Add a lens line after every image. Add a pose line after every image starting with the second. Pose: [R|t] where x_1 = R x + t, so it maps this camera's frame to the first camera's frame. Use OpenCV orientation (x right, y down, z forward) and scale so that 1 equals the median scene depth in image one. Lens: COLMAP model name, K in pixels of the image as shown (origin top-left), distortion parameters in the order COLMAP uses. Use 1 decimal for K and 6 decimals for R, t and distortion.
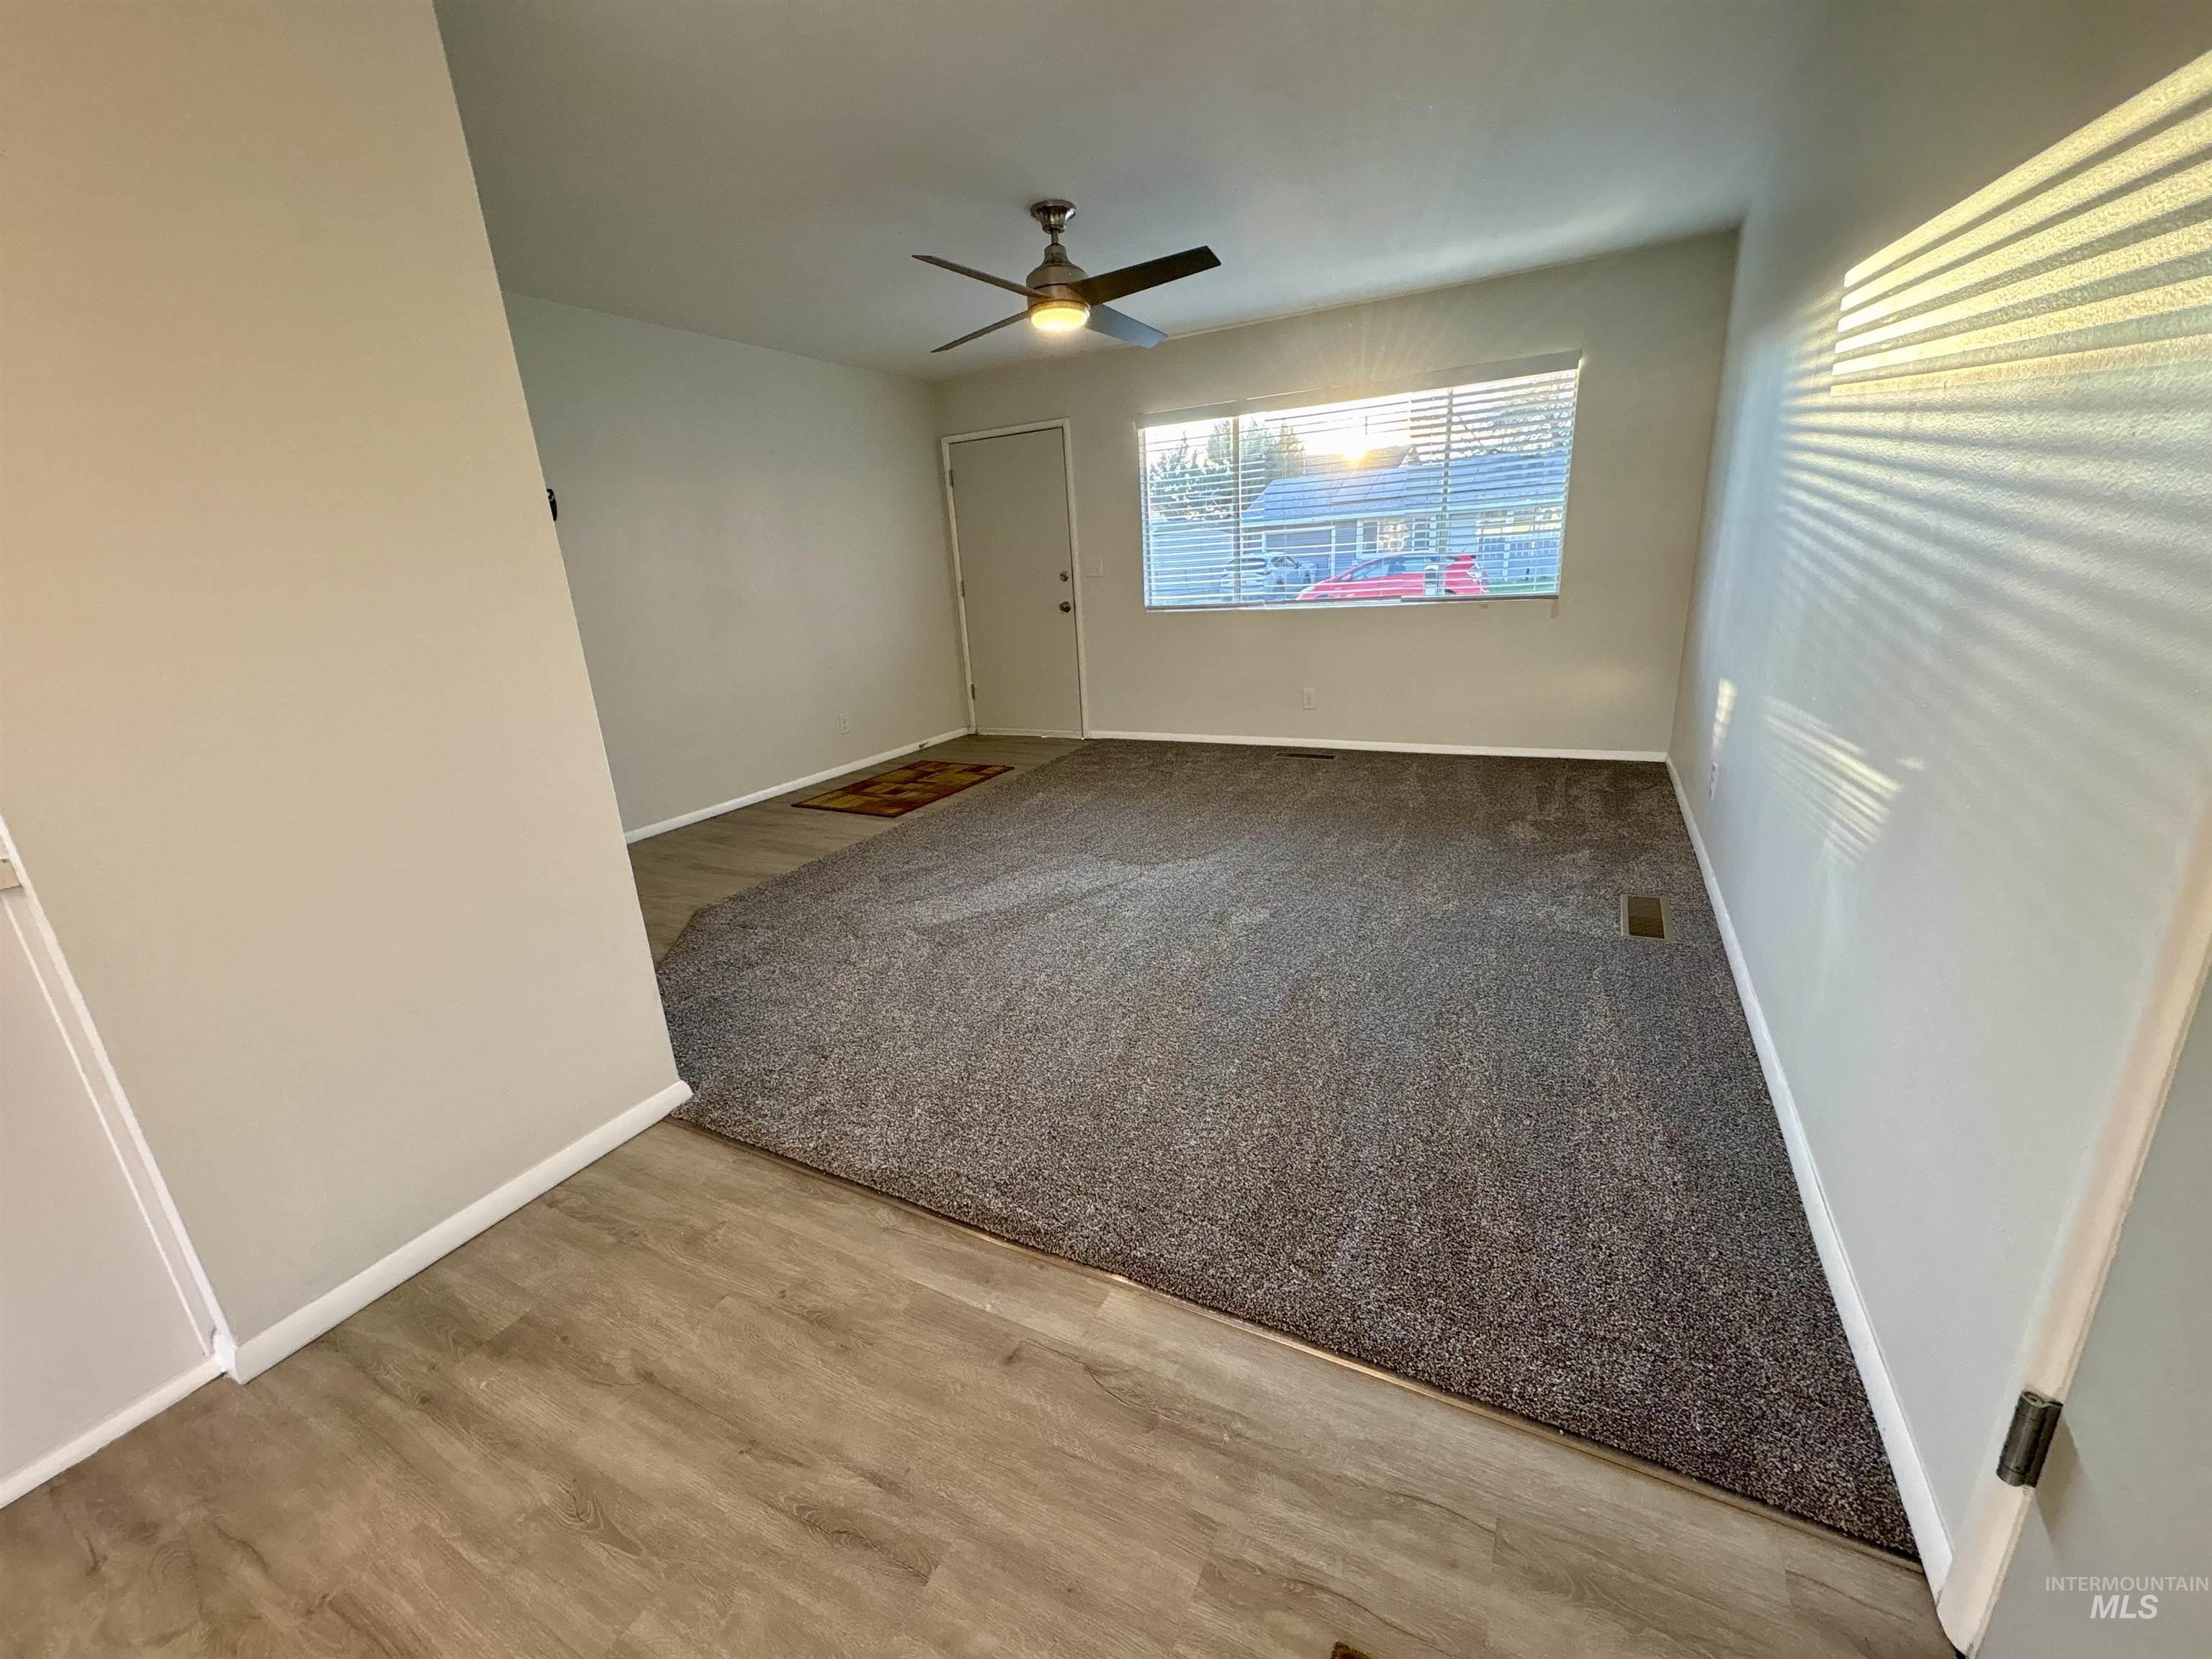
lens RADIAL K [[887.5, 0, 1106.0], [0, 887.5, 829.5], [0, 0, 1]] dist [0.000296, -0.000017]
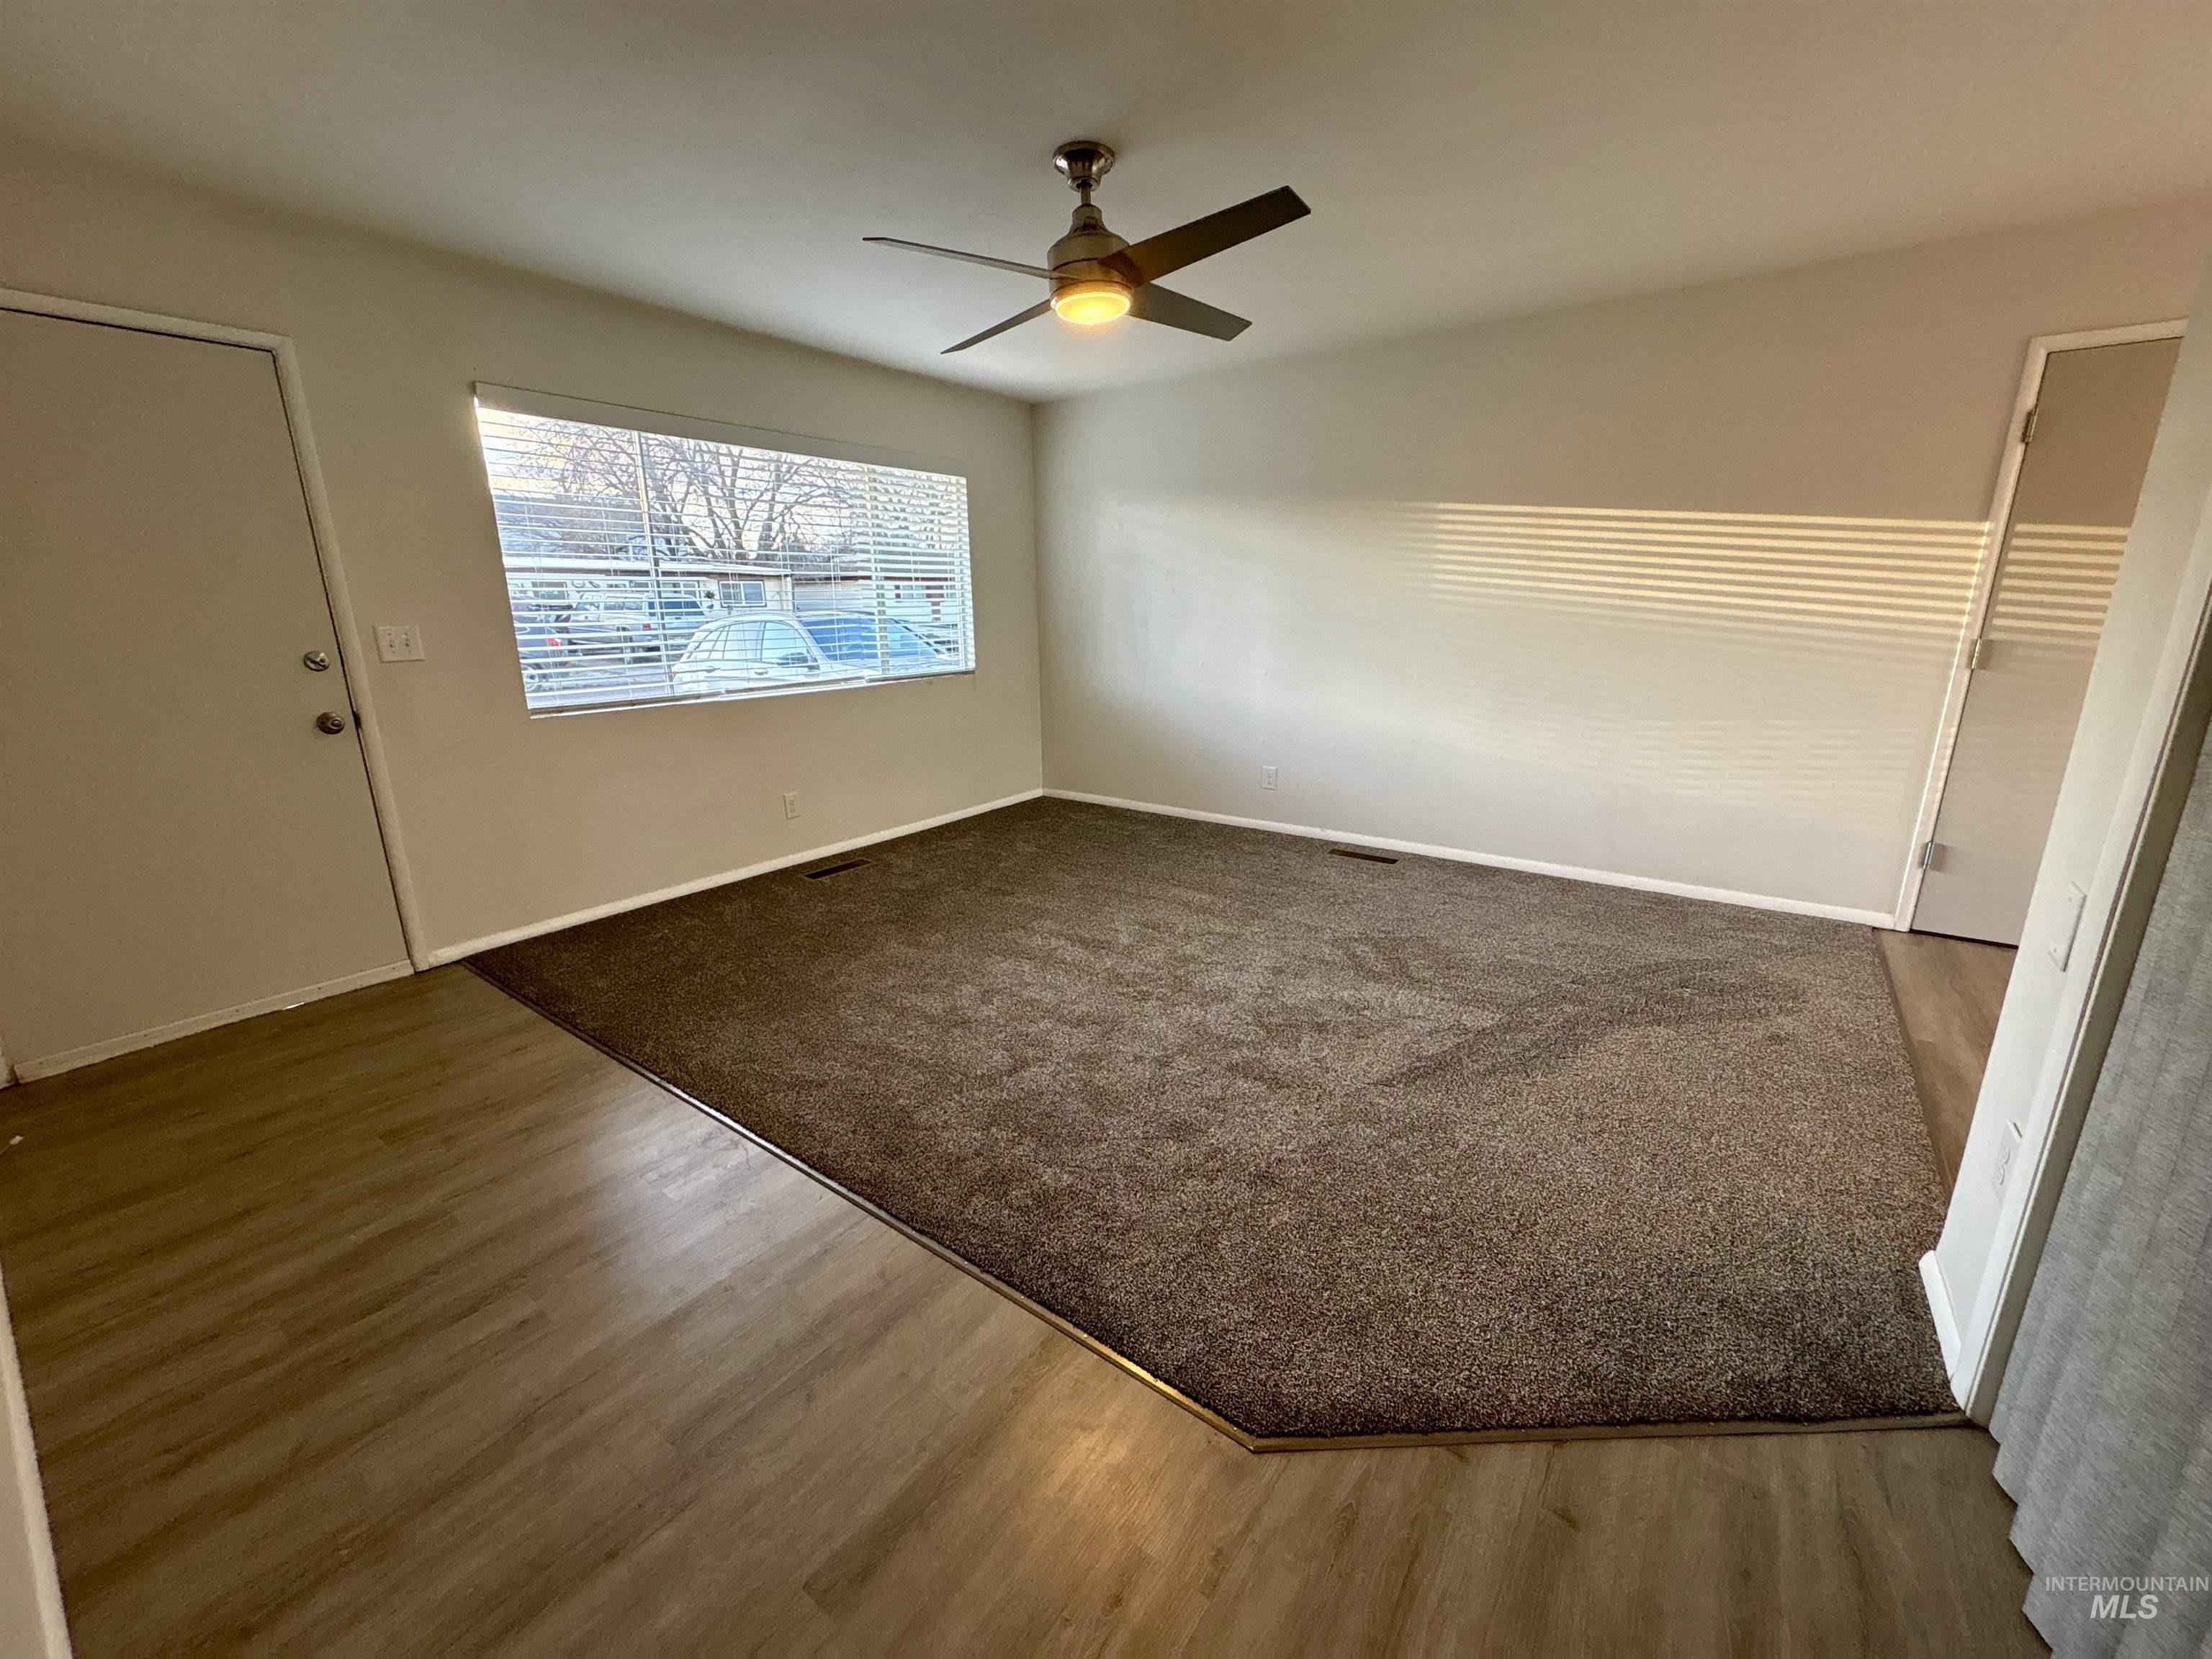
lens RADIAL K [[879.9, 0, 1106.0], [0, 879.9, 829.5], [0, 0, 1]] dist [0.000225, -0.000039]
pose [[0.149946, -0.197094, 0.968850, -0.688318], [0.283167, 0.947439, 0.148913, -0.221917], [-0.947276, 0.252018, 0.197875, 0.780061]]
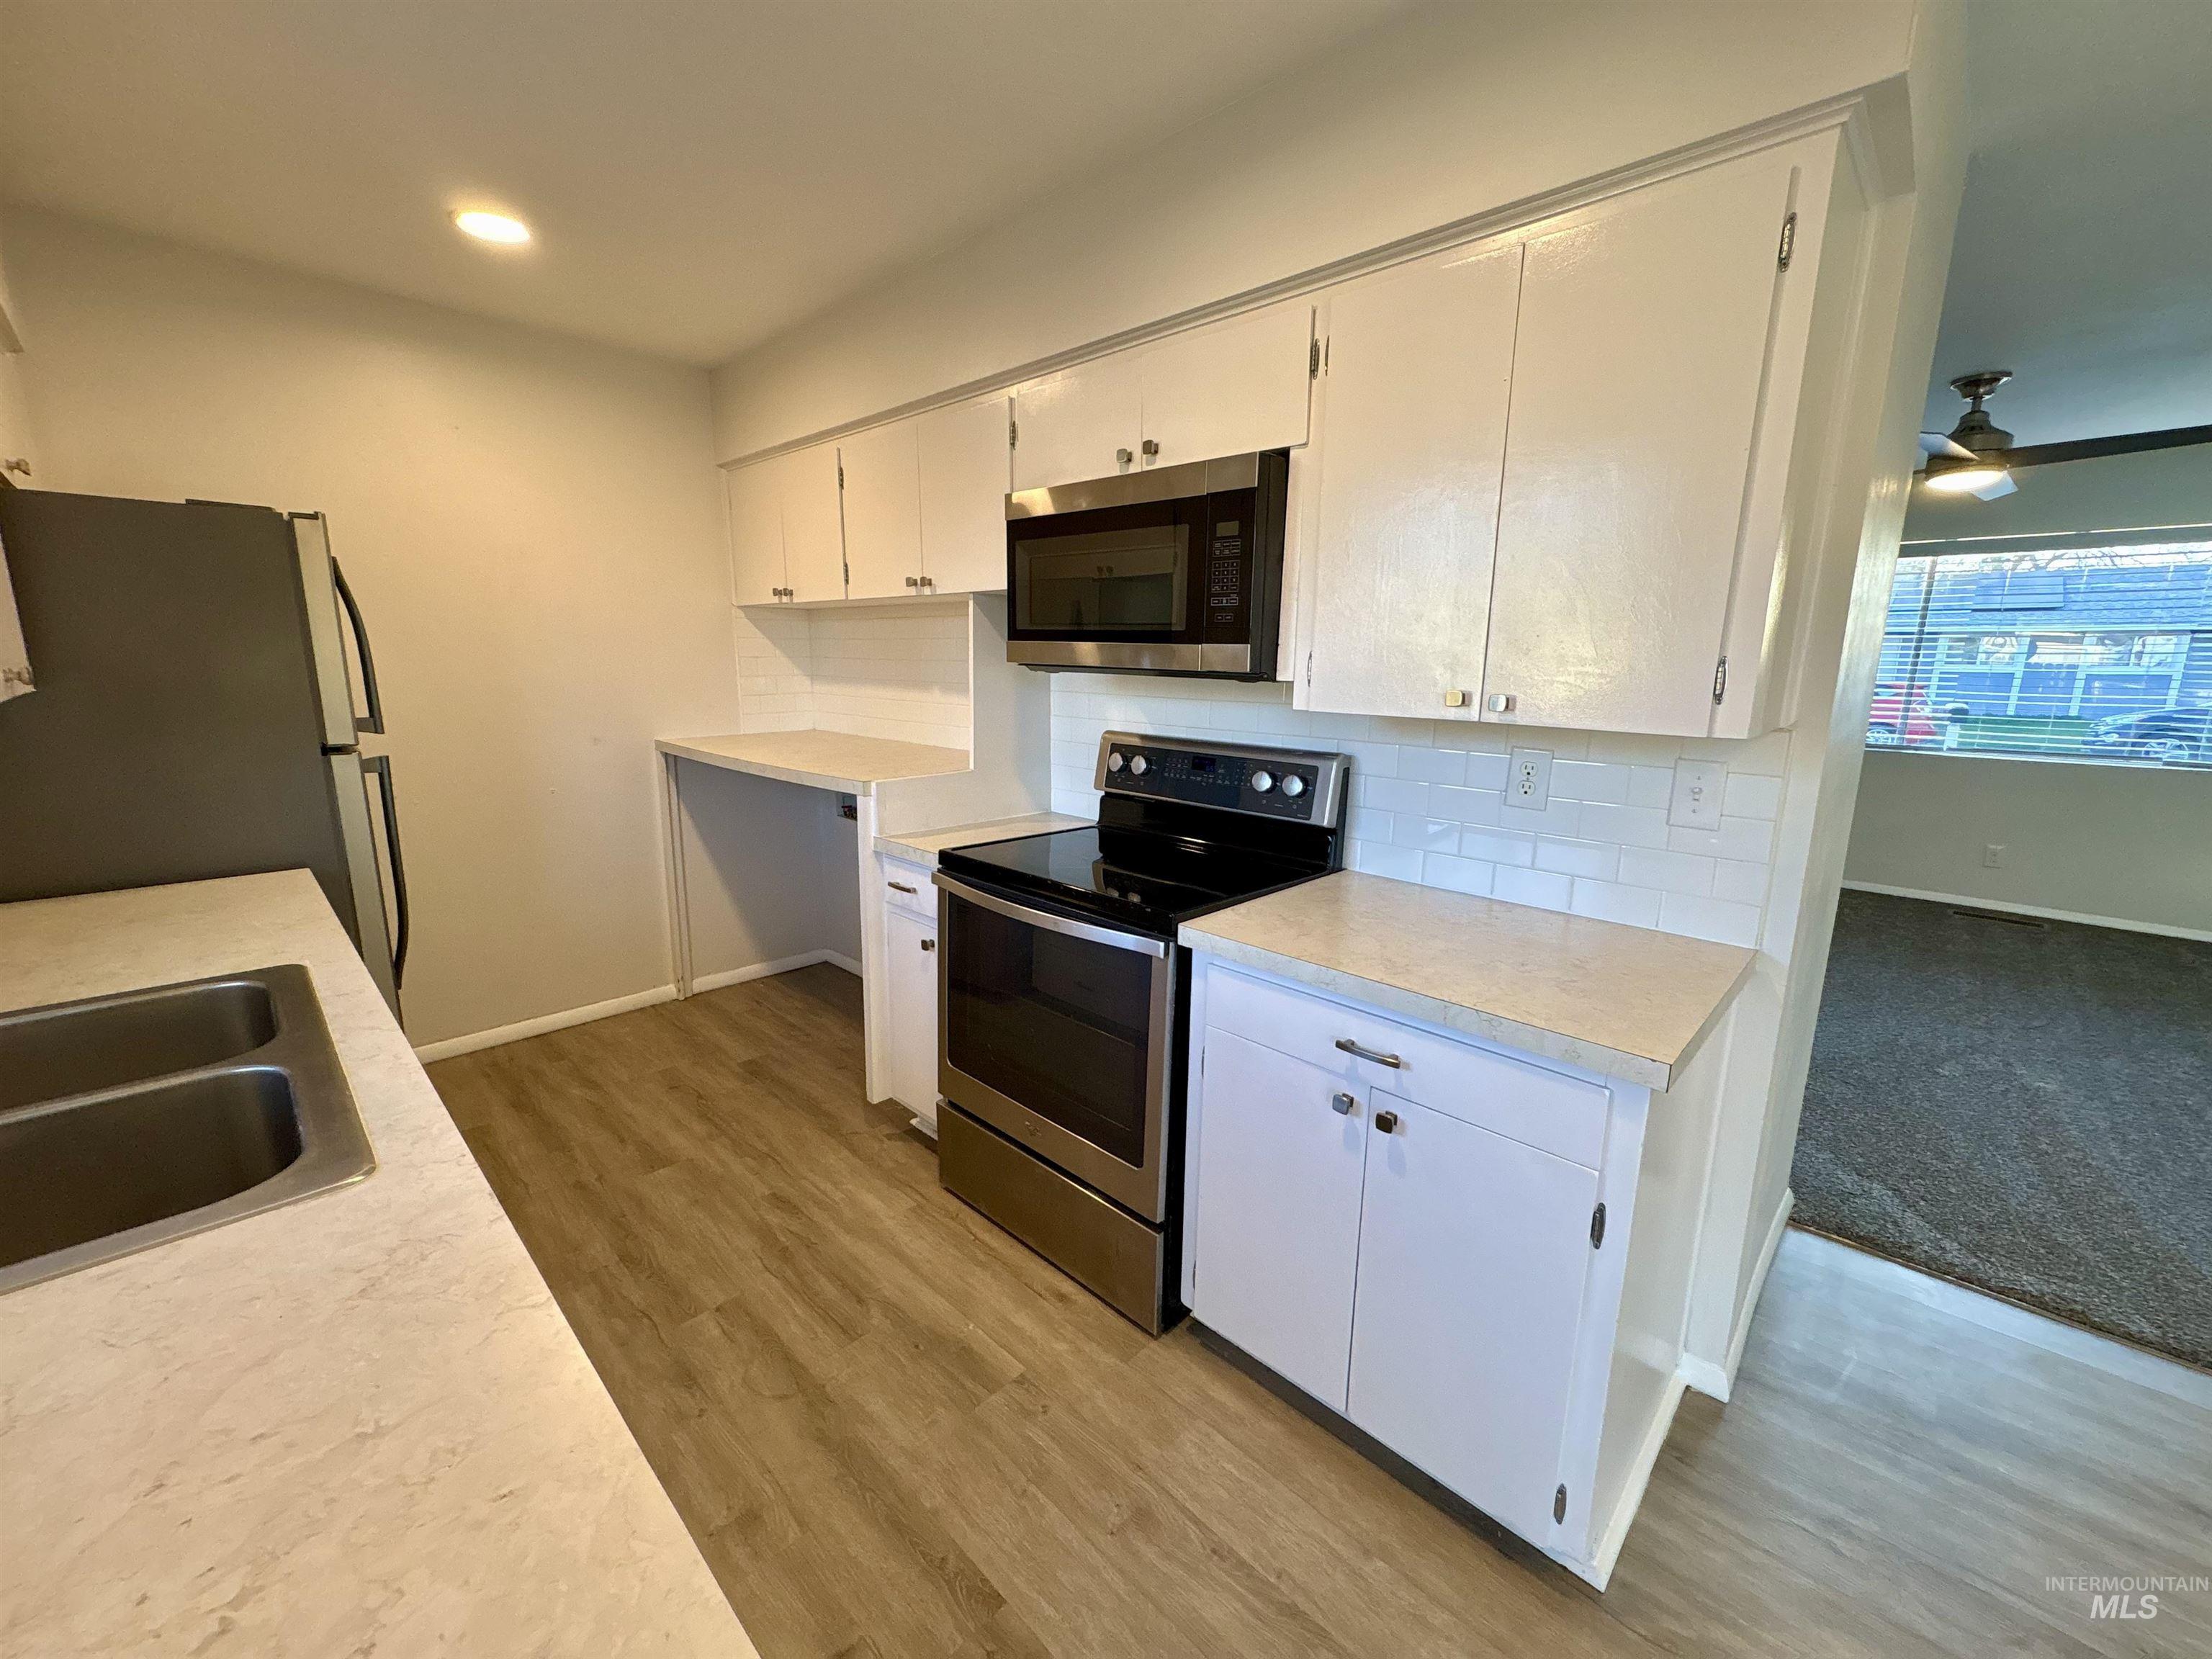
lens RADIAL K [[876.6, 0, 1106.0], [0, 876.6, 829.5], [0, 0, 1]] dist [0.000926, -0.000361]
pose [[0.957595, 0.118412, -0.262660, -0.561858], [-0.140988, 0.987620, -0.068772, 0.024242], [0.251265, 0.102888, 0.962434, -0.142418]]
